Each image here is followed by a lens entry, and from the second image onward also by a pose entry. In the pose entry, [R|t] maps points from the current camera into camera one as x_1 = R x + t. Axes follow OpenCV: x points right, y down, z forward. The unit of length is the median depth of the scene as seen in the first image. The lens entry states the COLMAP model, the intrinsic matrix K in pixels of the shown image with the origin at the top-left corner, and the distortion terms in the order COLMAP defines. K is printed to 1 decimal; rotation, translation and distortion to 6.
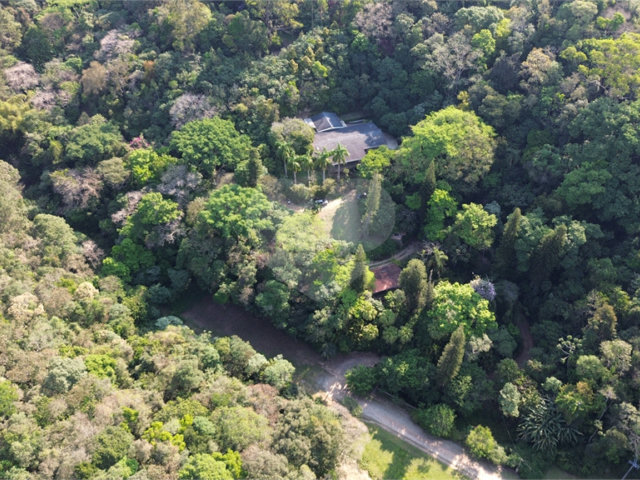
lens RADIAL K [[599.9, 0, 320.0], [0, 599.9, 240.0], [0, 0, 1]] dist [0.072631, -0.102713]
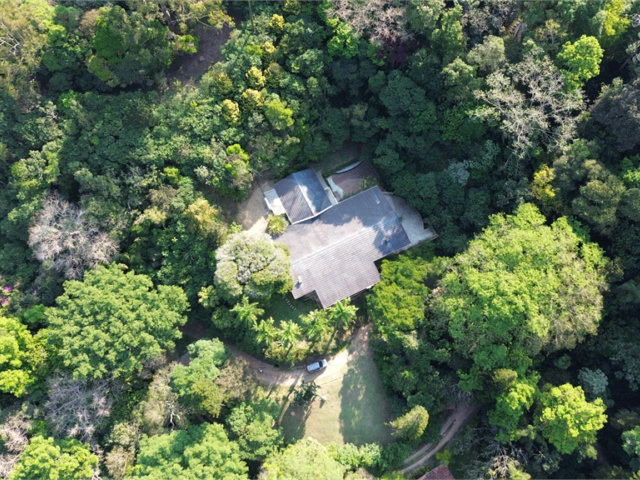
lens RADIAL K [[599.9, 0, 320.0], [0, 599.9, 240.0], [0, 0, 1]] dist [0.072631, -0.102713]
pose [[0.989291, -0.139091, 0.044237, -0.004377], [0.105789, 0.892121, 0.439236, -0.454605], [-0.100559, -0.429853, 0.897282, 0.486205]]
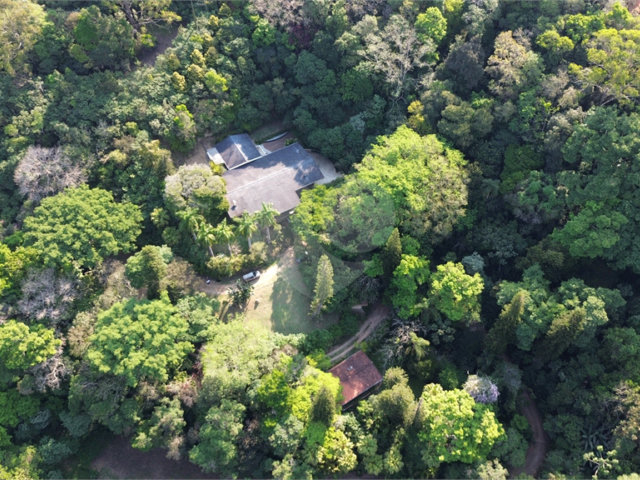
lens RADIAL K [[599.9, 0, 320.0], [0, 599.9, 240.0], [0, 0, 1]] dist [0.072631, -0.102713]
pose [[0.979160, -0.167386, 0.115008, 0.007237], [0.142535, 0.969794, 0.197947, -0.242788], [-0.144668, -0.177429, 0.973442, 0.257998]]
